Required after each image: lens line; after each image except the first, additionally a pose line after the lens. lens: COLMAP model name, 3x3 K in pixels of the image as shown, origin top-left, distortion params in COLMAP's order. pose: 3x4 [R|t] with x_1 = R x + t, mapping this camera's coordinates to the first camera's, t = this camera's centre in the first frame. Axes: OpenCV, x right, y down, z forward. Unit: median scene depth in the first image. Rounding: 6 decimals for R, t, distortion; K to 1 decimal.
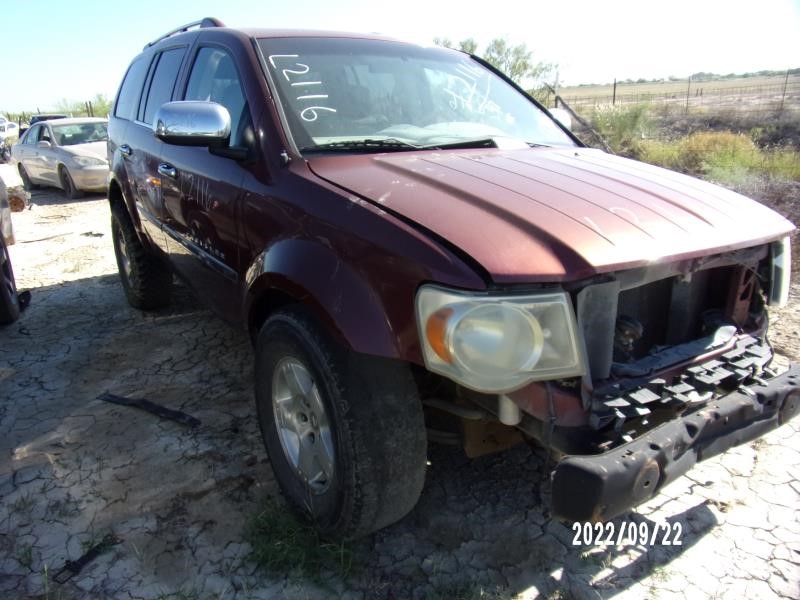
lens RADIAL K [[582.4, 0, 364.4], [0, 582.4, 297.0], [0, 0, 1]] dist [-0.018700, 0.010231]
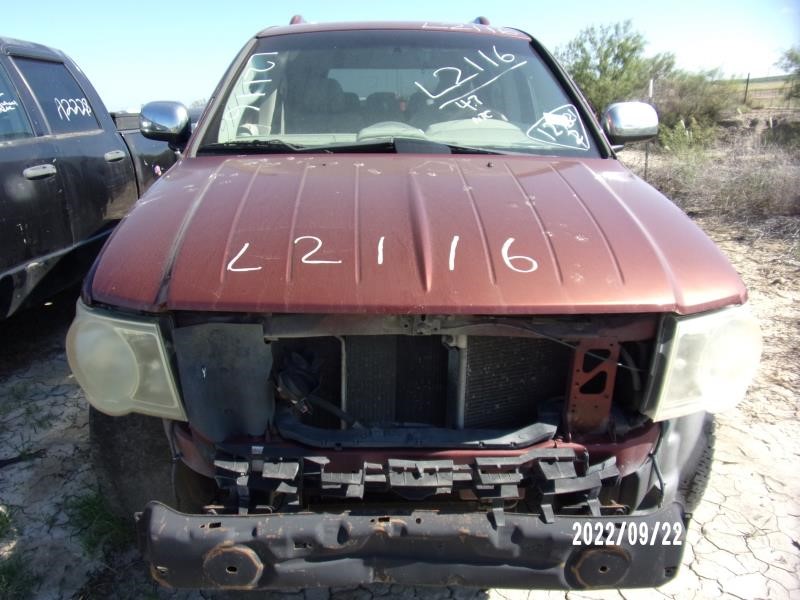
lens RADIAL K [[582.4, 0, 398.9], [0, 582.4, 295.5], [0, 0, 1]] dist [-0.018700, 0.010231]
pose [[0.849050, 0.166602, -0.501356, 0.867113], [-0.154500, 0.985790, 0.065934, -0.131911], [0.505216, 0.021478, 0.862725, 0.325517]]
